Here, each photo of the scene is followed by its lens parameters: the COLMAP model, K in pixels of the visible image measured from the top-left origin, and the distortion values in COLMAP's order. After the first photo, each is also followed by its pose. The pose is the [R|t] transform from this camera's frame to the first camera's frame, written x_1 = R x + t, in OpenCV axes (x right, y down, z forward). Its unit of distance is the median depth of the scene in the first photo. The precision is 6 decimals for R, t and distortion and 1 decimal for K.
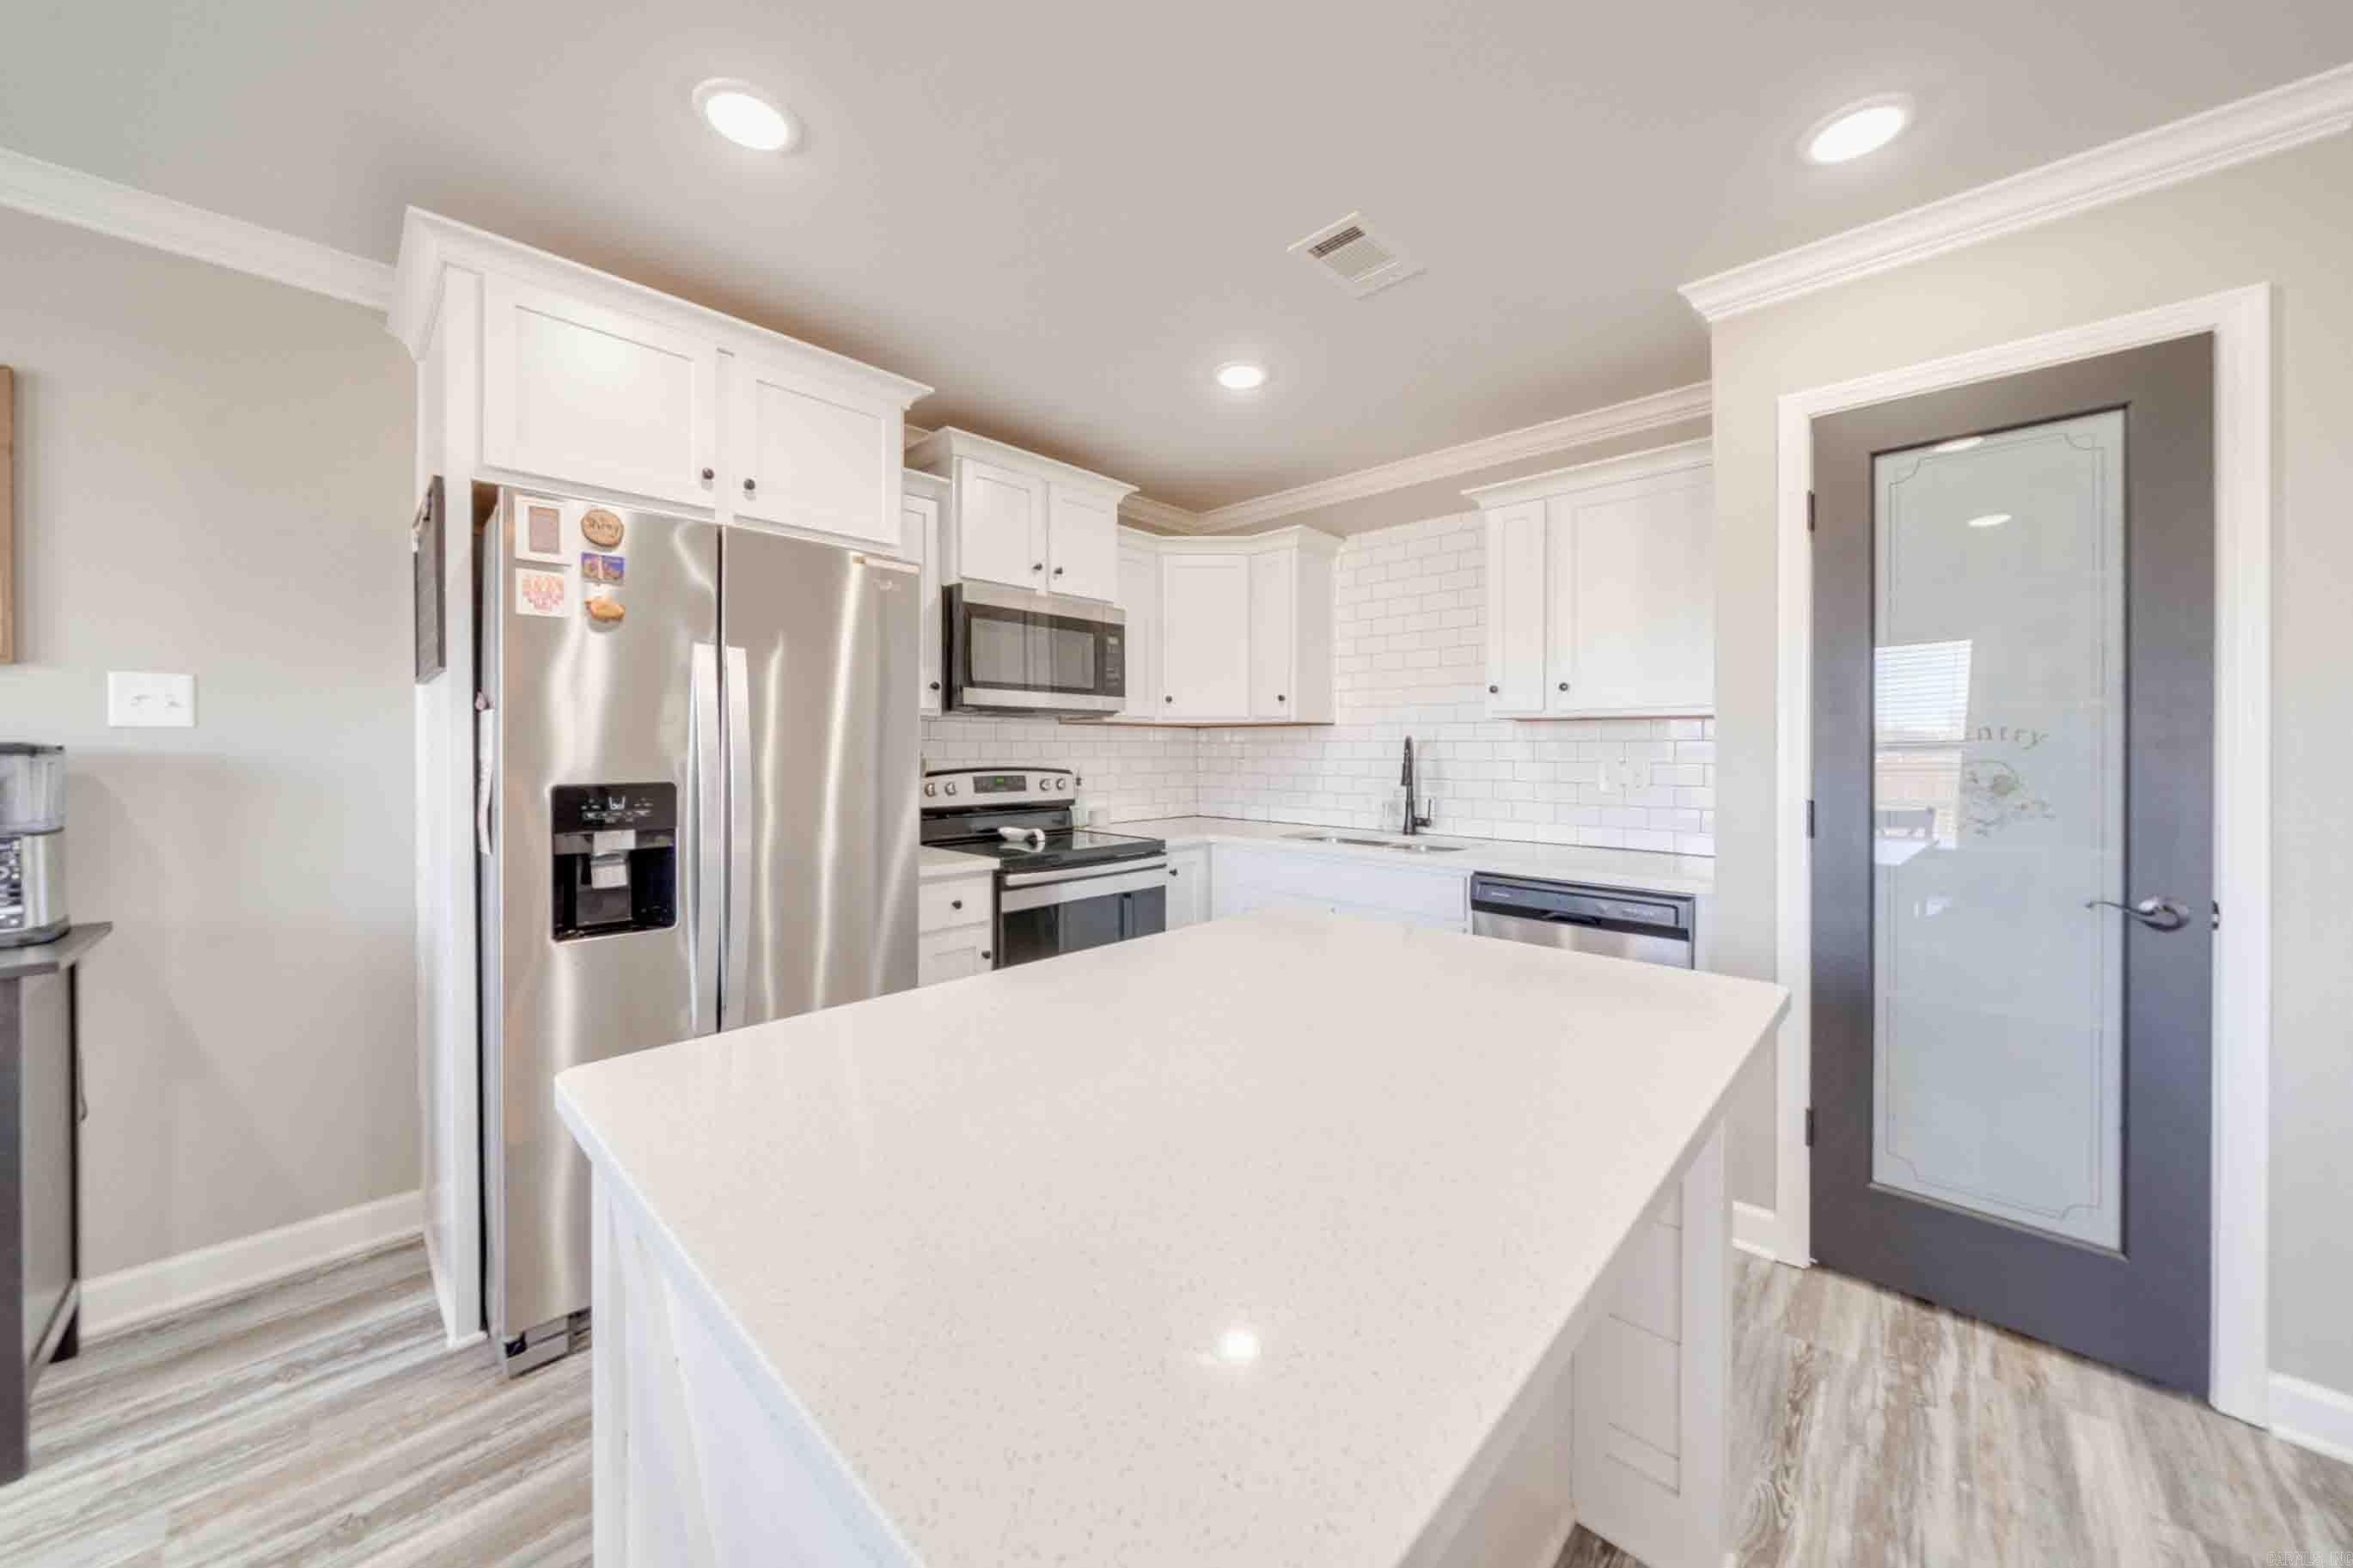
lens RADIAL K [[824.5, 0, 1153.1], [0, 824.5, 747.1], [0, 0, 1]] dist [-0.000564, -0.000084]
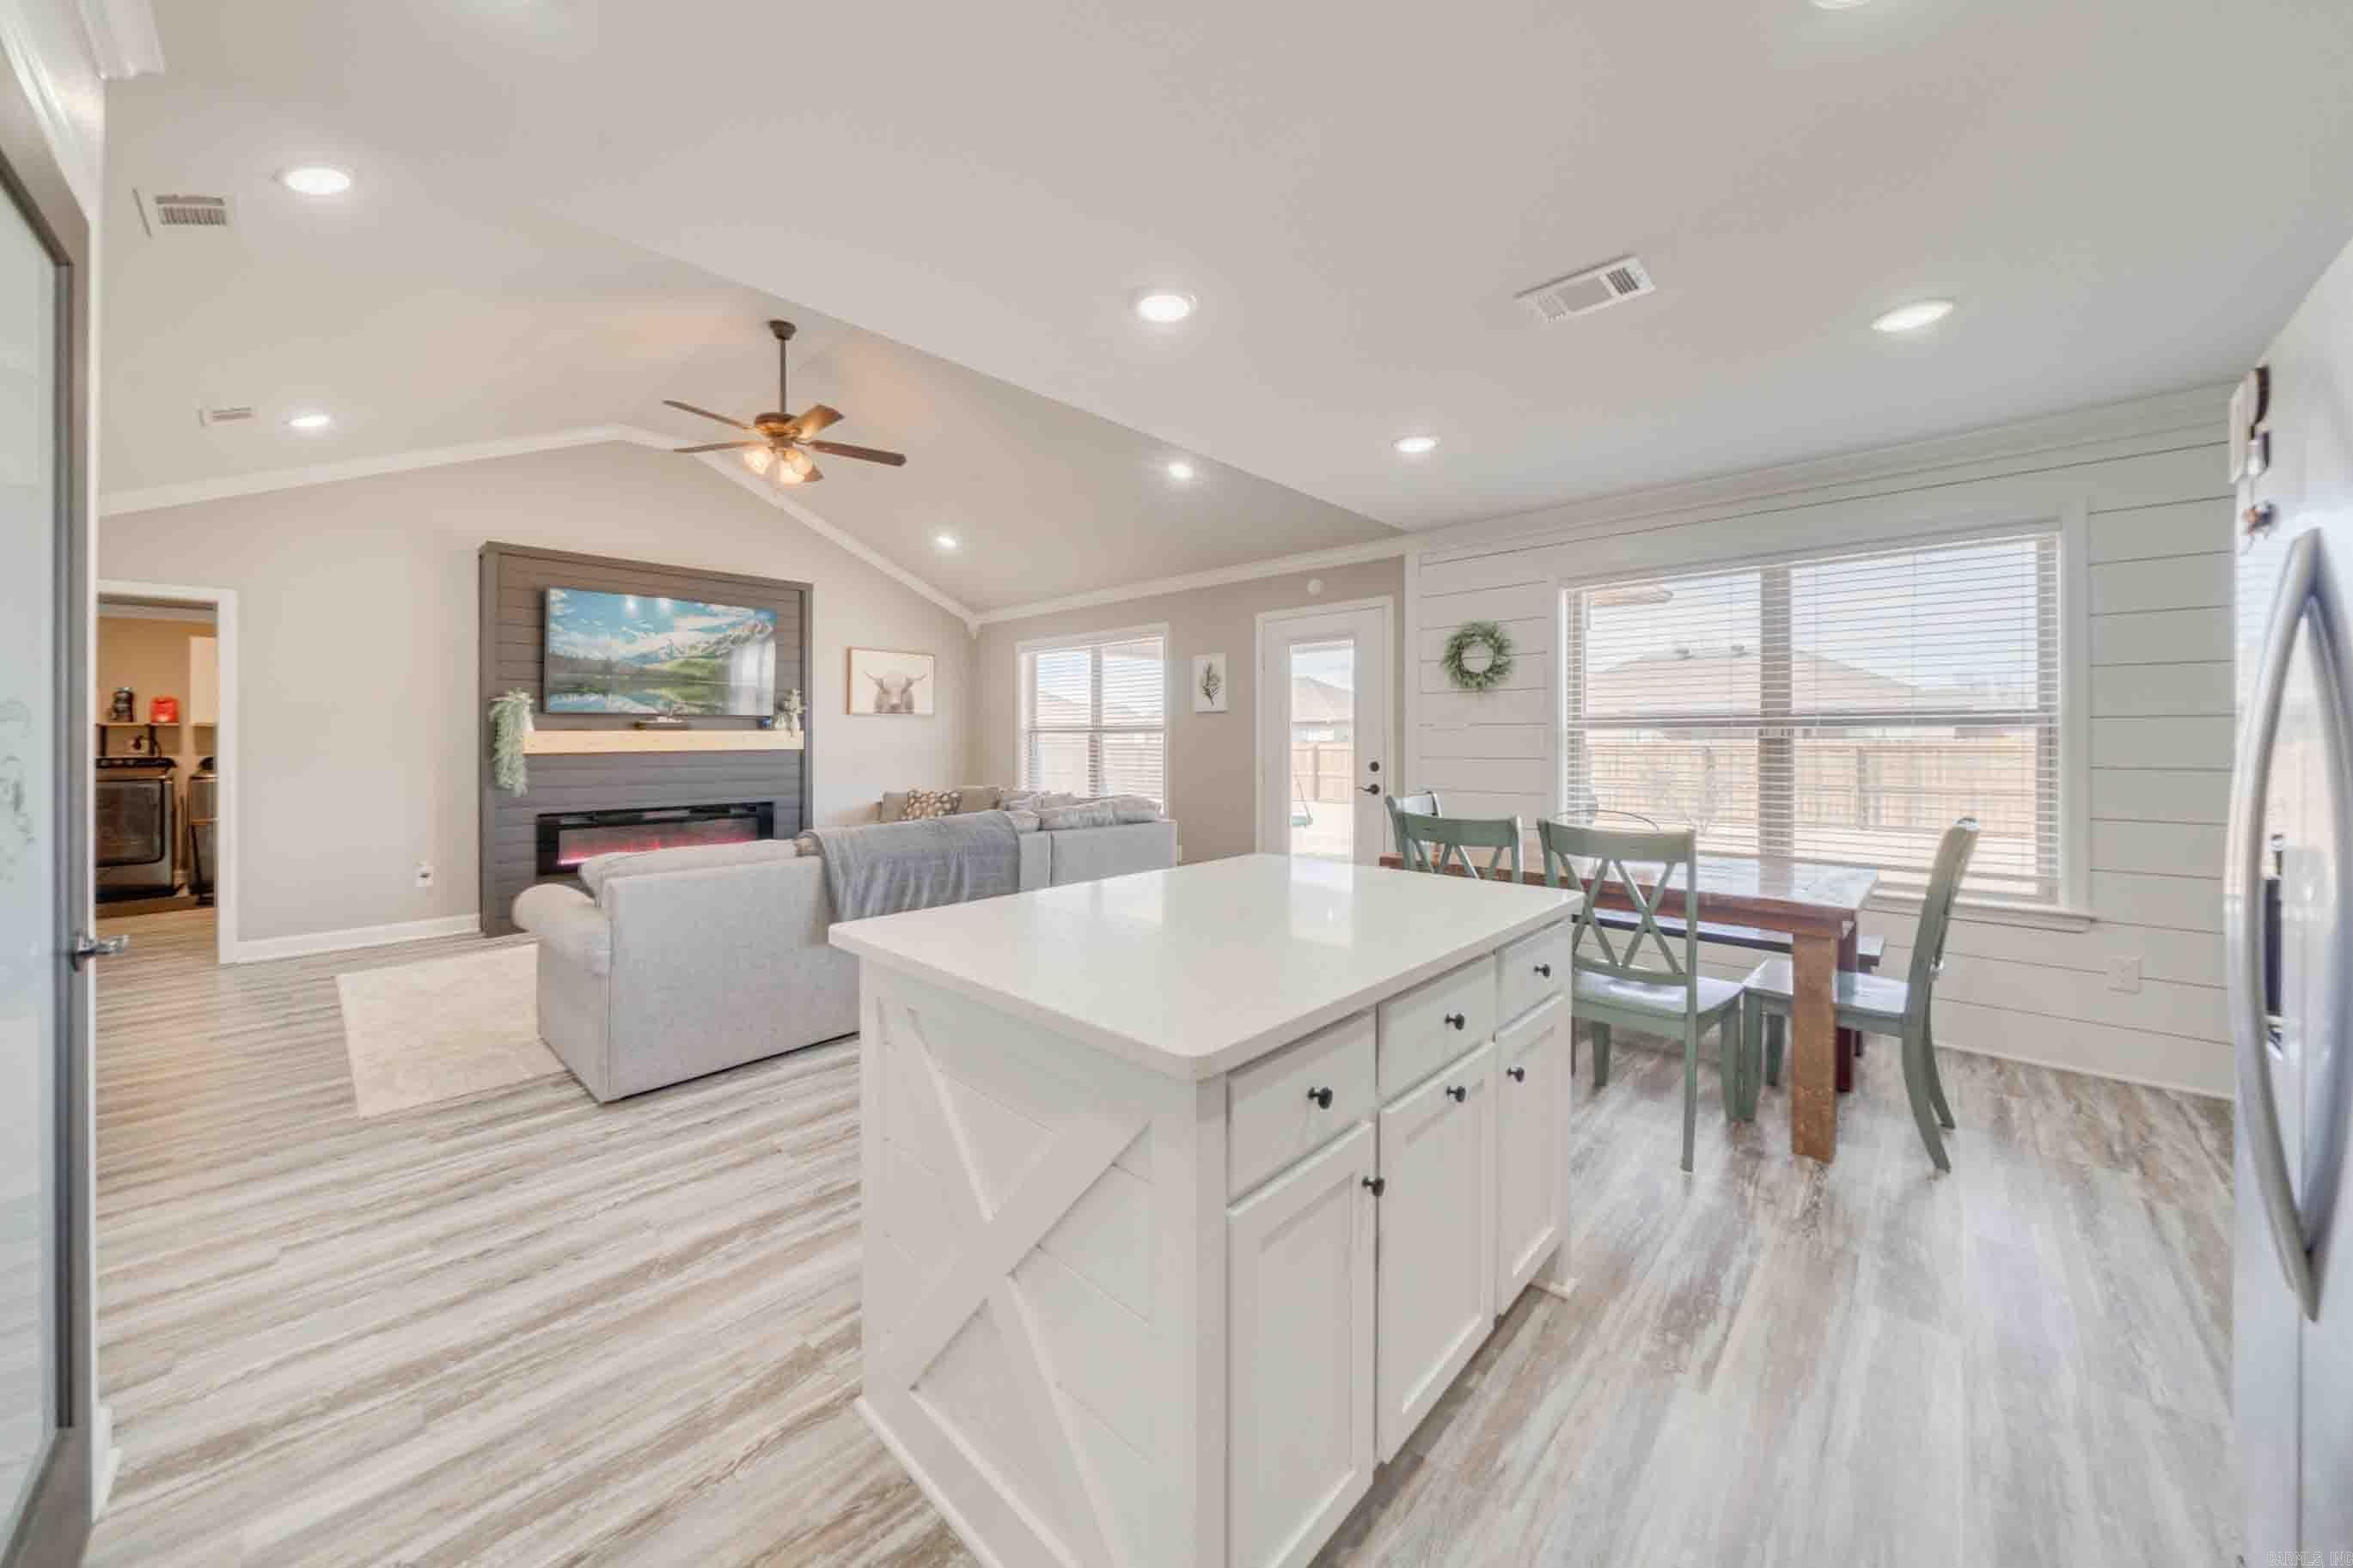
lens RADIAL K [[830.3, 0, 1110.1], [0, 830.3, 736.4], [0, 0, 1]] dist [-0.001412, -0.000103]
pose [[-0.999549, -0.000896, 0.030015, 0.187088], [-0.000838, 0.999998, 0.001939, -0.000155], [-0.030016, 0.001913, -0.999548, 1.391022]]
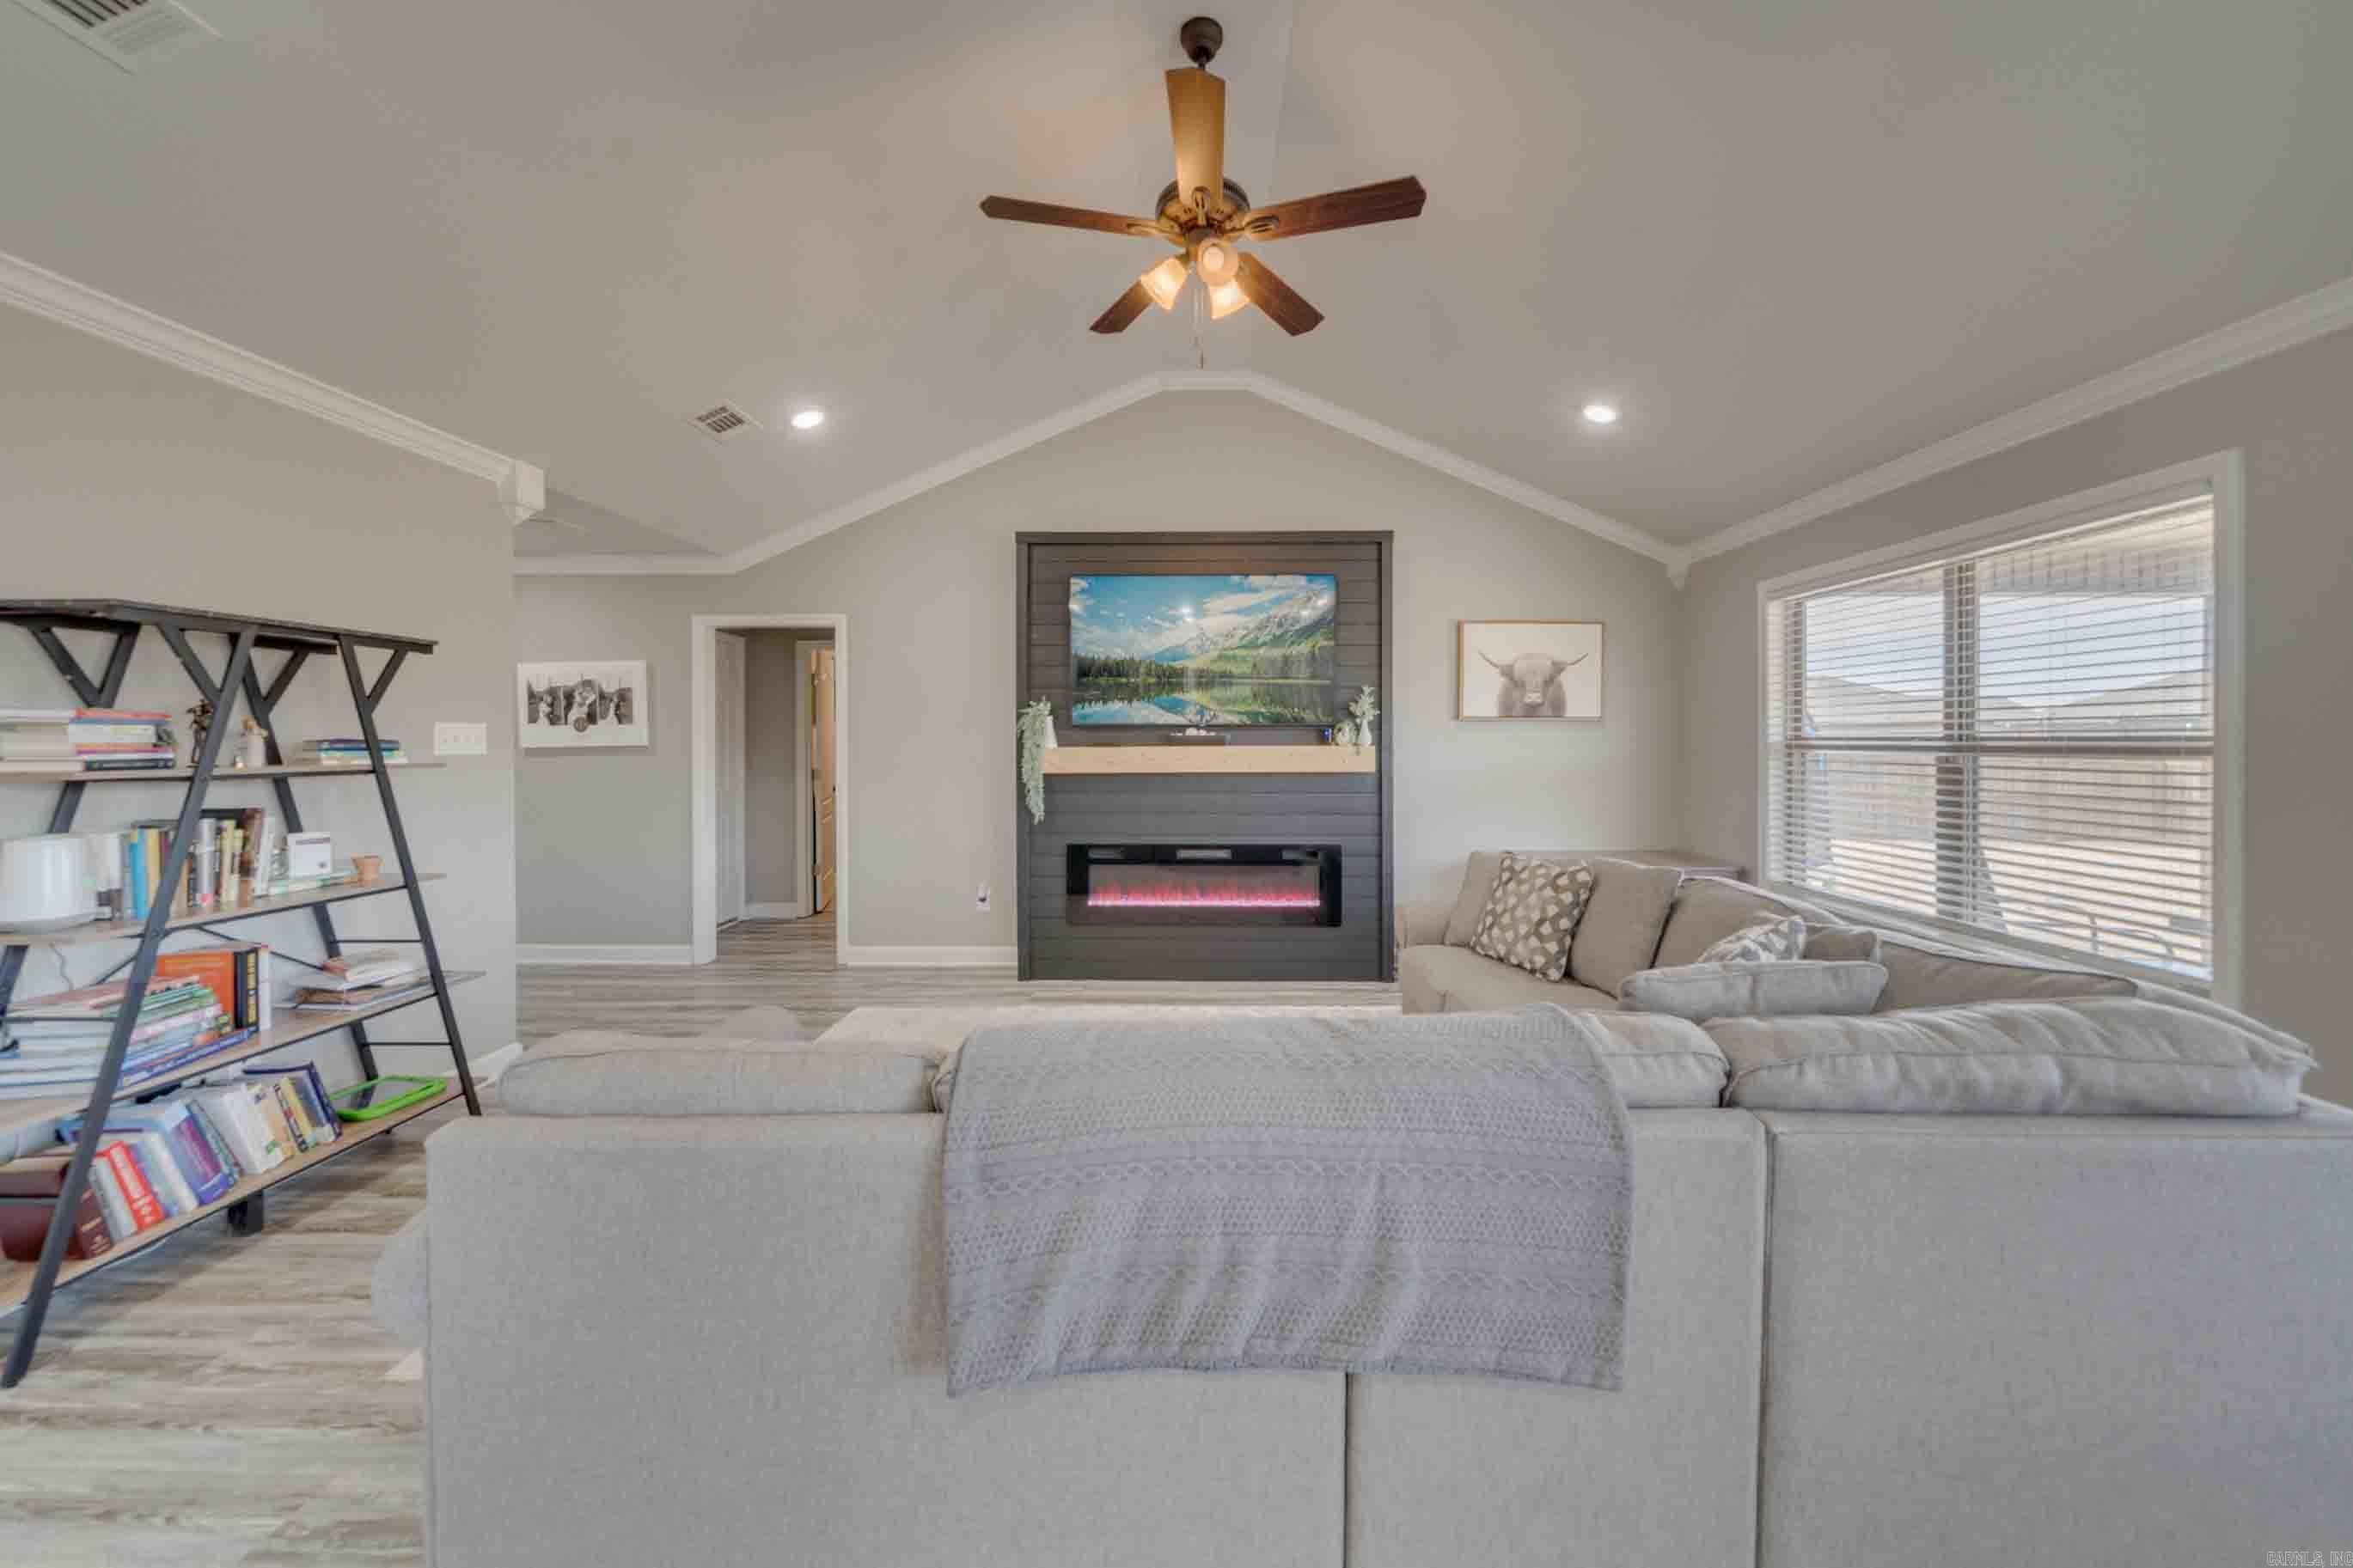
lens RADIAL K [[809.4, 0, 1191.6], [0, 809.4, 743.8], [0, 0, 1]] dist [-0.005321, 0.000016]
pose [[-0.696663, -0.004349, 0.717385, 0.268651], [0.002186, 0.999964, 0.008185, -0.038673], [-0.717395, 0.007270, -0.696629, 0.027396]]
